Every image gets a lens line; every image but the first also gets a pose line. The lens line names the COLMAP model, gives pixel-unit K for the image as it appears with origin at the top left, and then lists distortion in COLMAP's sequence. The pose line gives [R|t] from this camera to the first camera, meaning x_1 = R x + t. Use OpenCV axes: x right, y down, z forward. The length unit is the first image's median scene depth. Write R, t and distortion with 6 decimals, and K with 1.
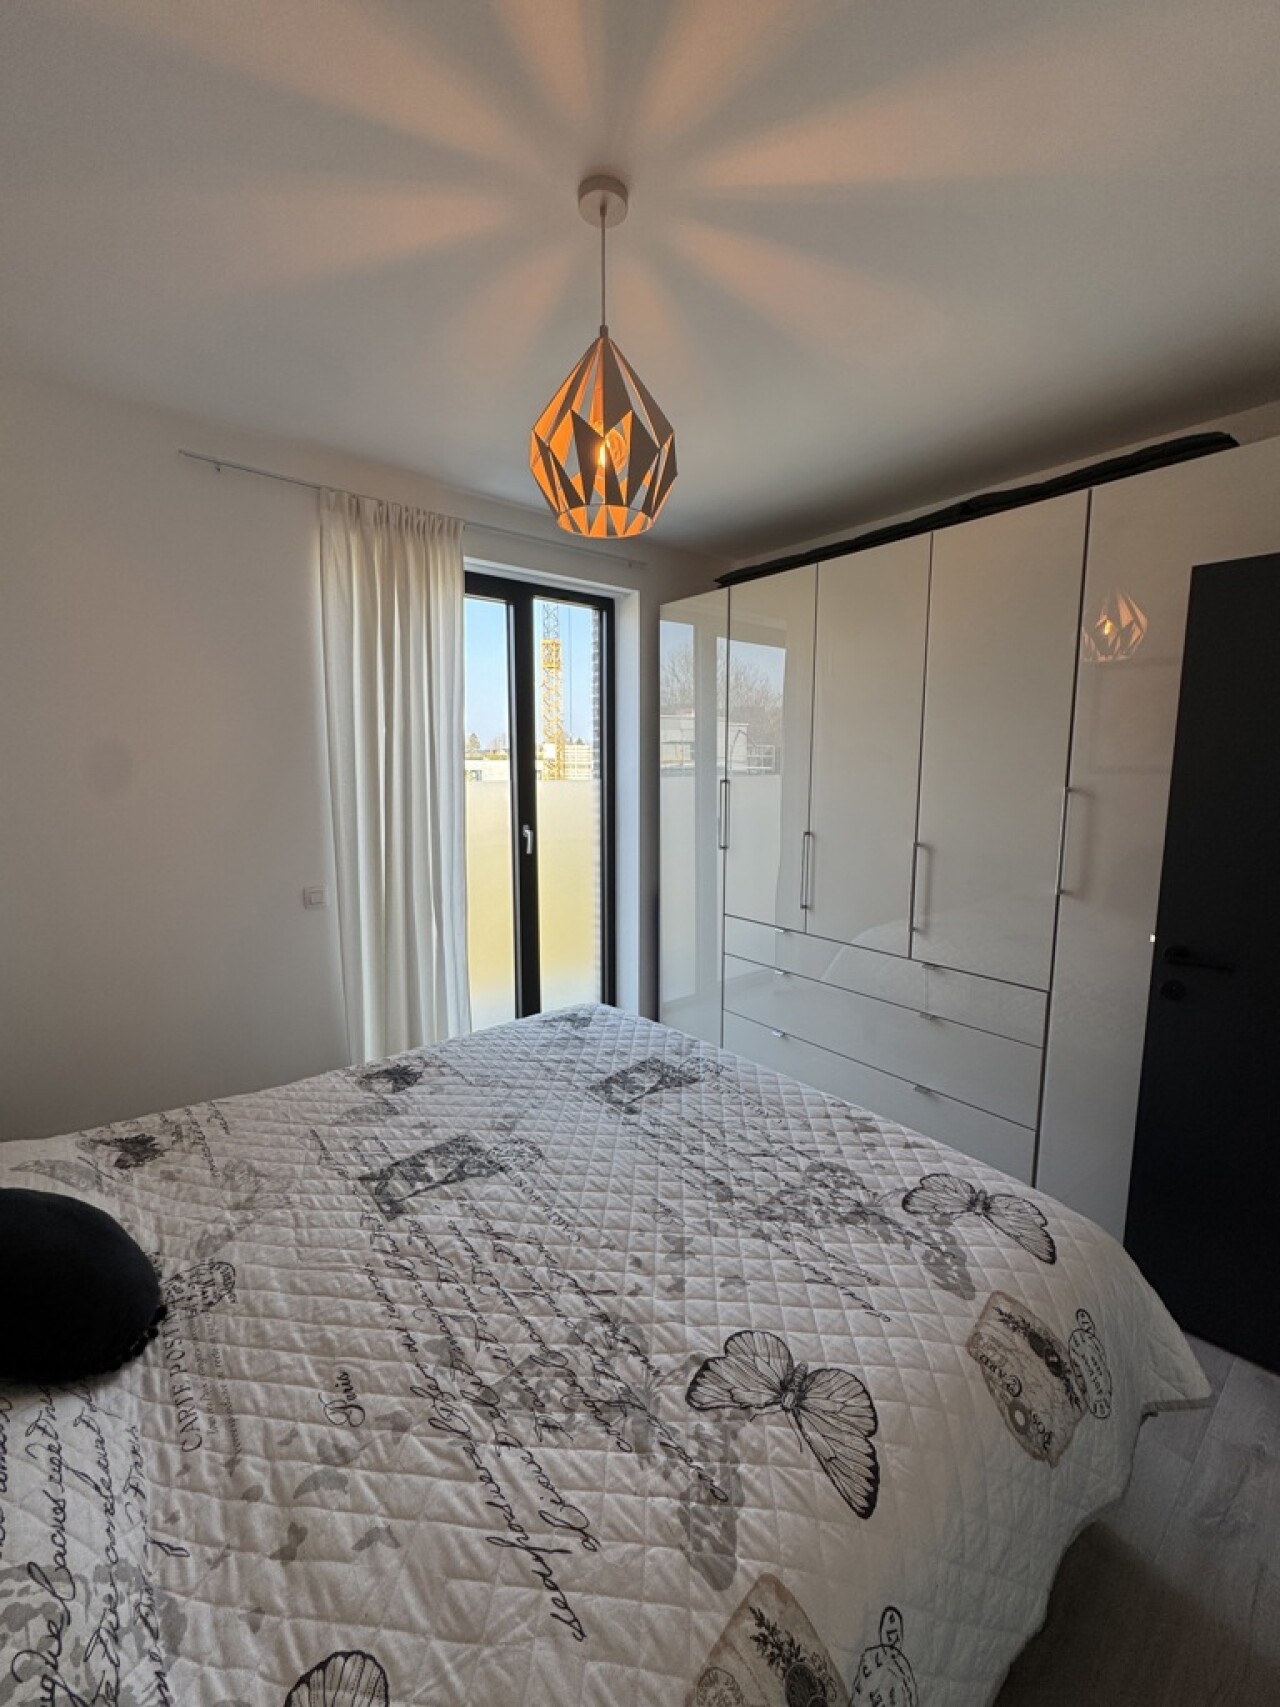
lens RADIAL K [[683.7, 0, 638.3], [0, 683.7, 849.2], [0, 0, 1]] dist [-0.003767, -0.000188]
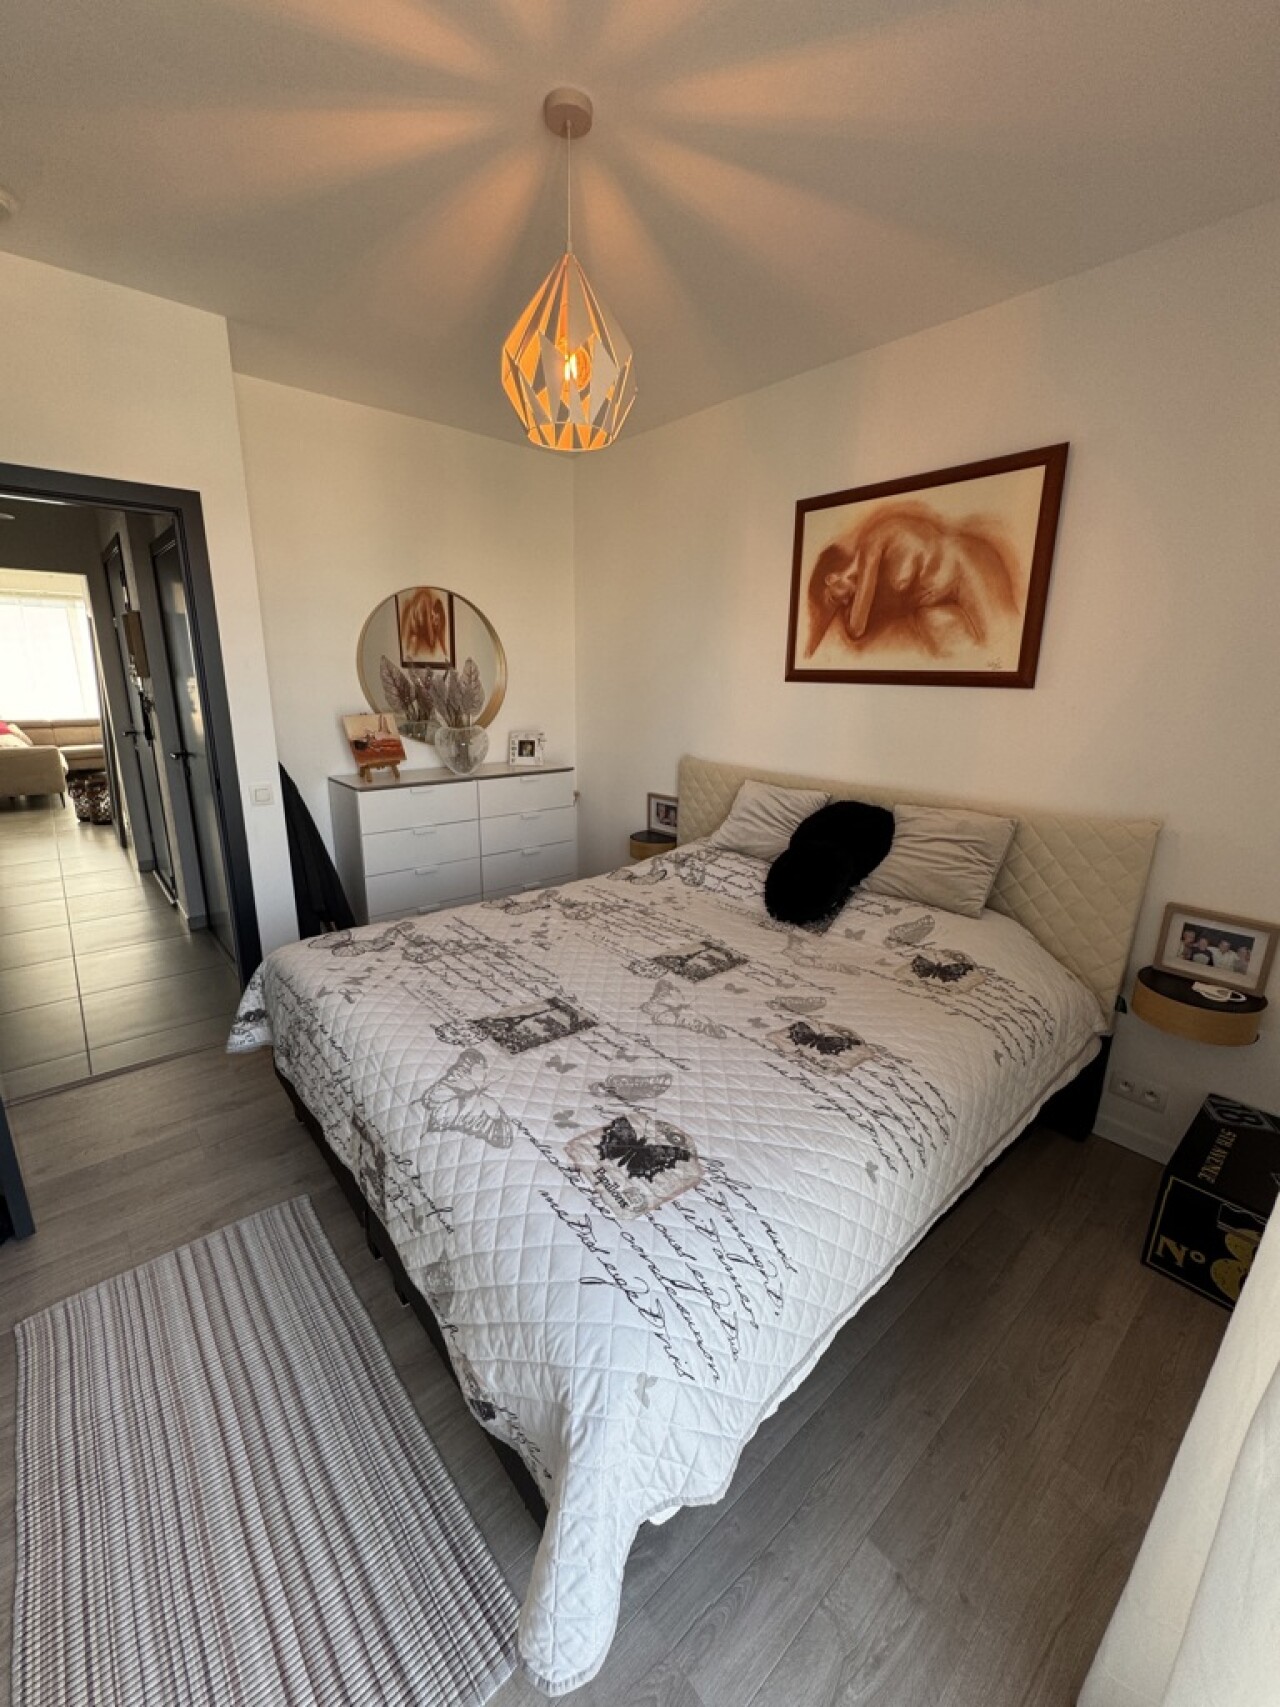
lens RADIAL K [[683.7, 0, 638.1], [0, 683.7, 853.4], [0, 0, 1]] dist [-0.003767, -0.000188]
pose [[-0.999585, -0.007491, -0.027802, -0.141358], [-0.017393, 0.926586, 0.375681, -0.286543], [0.022947, 0.376009, -0.926332, 2.419009]]
